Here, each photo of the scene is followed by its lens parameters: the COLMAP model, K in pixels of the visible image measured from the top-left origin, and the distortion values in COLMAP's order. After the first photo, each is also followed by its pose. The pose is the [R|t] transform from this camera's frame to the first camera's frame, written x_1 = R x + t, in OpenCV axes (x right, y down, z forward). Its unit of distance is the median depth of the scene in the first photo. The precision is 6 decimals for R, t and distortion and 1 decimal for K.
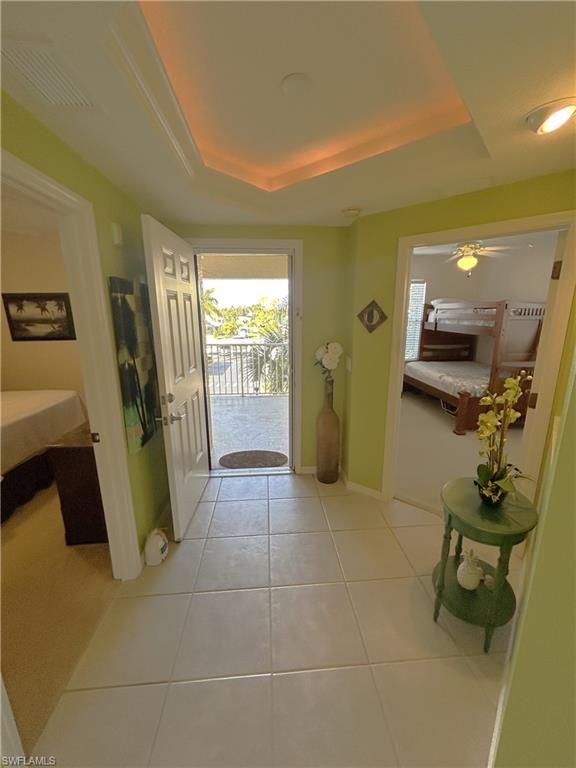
lens RADIAL K [[309.4, 0, 288.7], [0, 309.4, 384.2], [0, 0, 1]] dist [0.000395, 0.000093]
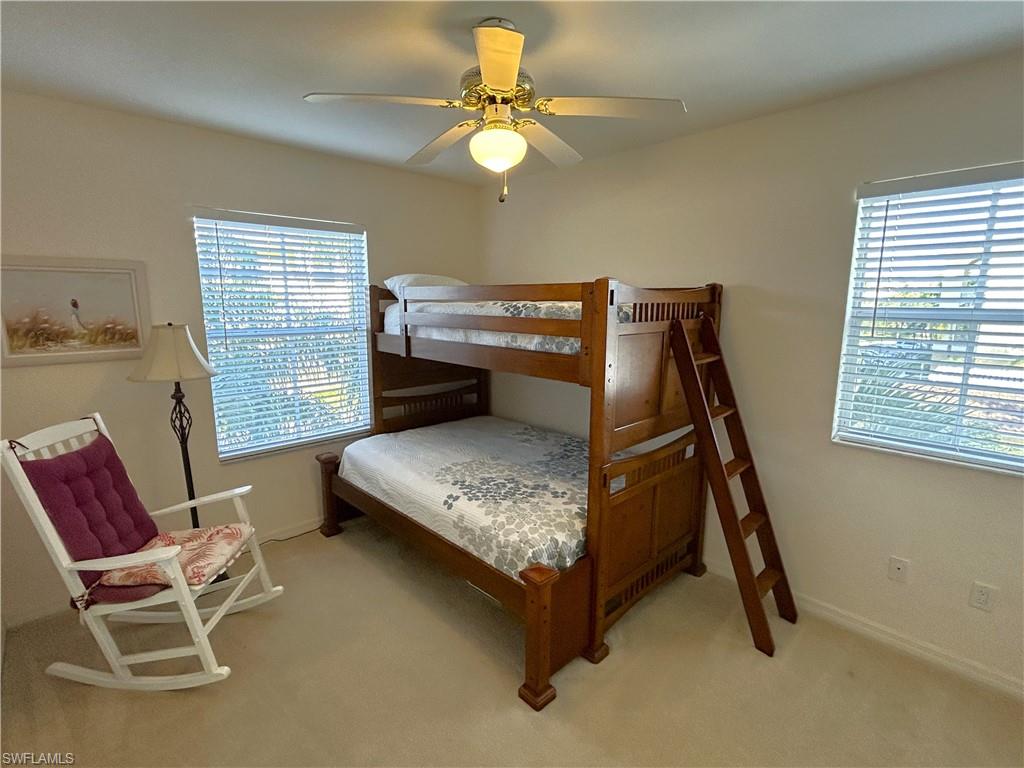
lens RADIAL K [[501.6, 0, 511.6], [0, 501.6, 381.6], [0, 0, 1]] dist [-0.000164, 0.001277]
pose [[0.773947, -0.098066, 0.625611, 0.346115], [0.139675, 0.990041, -0.017602, -0.211952], [-0.617654, 0.101005, 0.779937, 0.831314]]
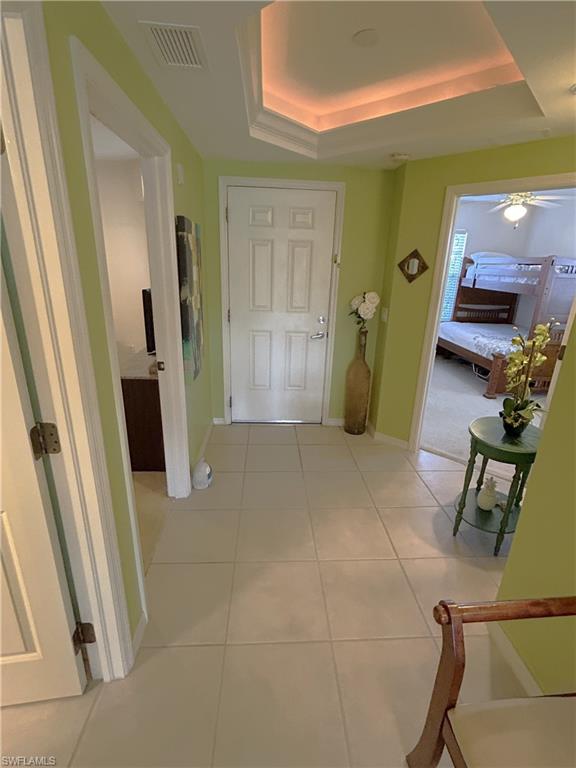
lens RADIAL K [[366.7, 0, 288.0], [0, 366.7, 384.0], [0, 0, 1]] dist [-0.001751, 0.000202]
pose [[0.999119, 0.041716, -0.004676, -0.094471], [-0.041120, 0.995021, 0.090791, 0.057989], [0.008440, -0.090519, 0.995859, -0.180699]]
